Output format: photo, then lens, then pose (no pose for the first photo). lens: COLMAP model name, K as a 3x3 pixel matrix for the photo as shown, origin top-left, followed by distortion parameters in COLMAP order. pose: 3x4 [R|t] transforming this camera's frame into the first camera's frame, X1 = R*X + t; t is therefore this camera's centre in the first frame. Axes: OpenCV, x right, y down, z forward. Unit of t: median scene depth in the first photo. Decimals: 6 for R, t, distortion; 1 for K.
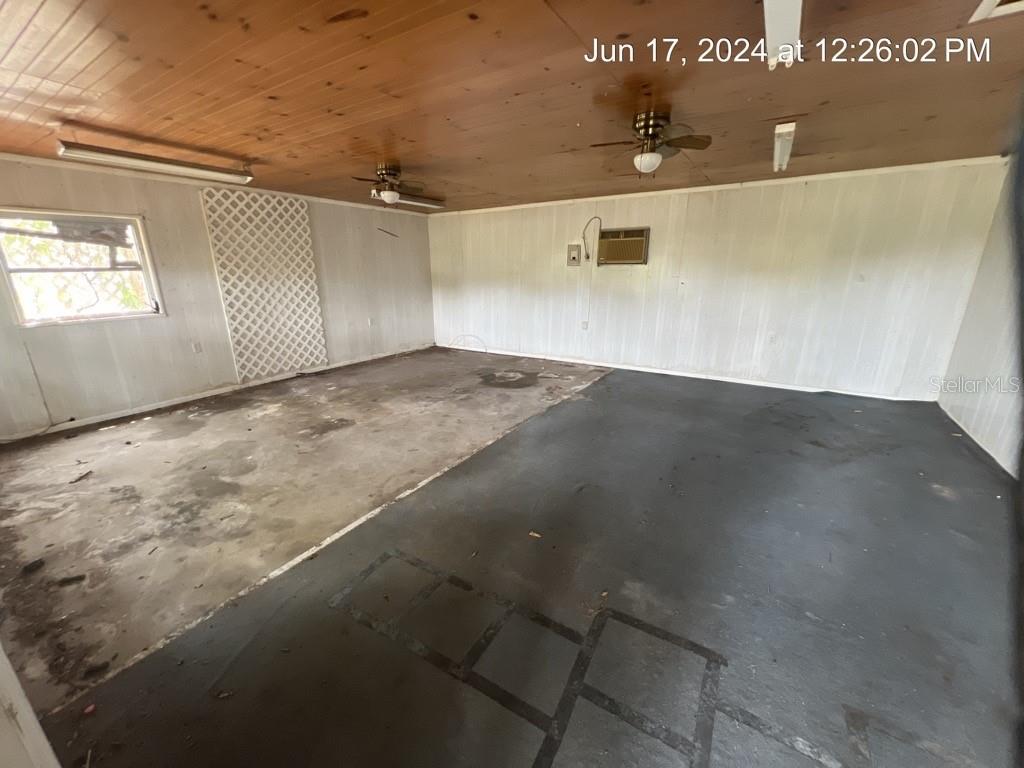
lens RADIAL K [[409.6, 0, 513.3], [0, 409.6, 383.7], [0, 0, 1]] dist [-0.001823, 0.000266]
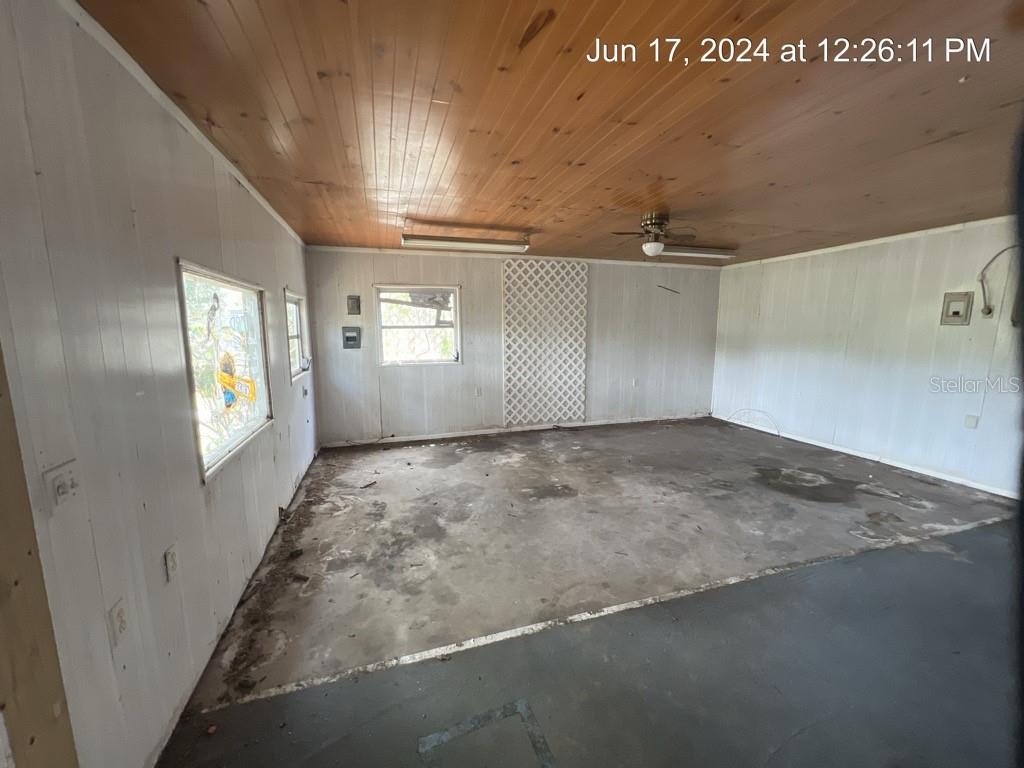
lens RADIAL K [[411.5, 0, 512.0], [0, 411.5, 384.0], [0, 0, 1]] dist [-0.001714, 0.000226]
pose [[0.766400, 0.094122, -0.635431, 0.049501], [-0.178342, 0.981496, -0.069717, -0.047663], [0.617111, 0.166755, 0.769004, 0.156913]]
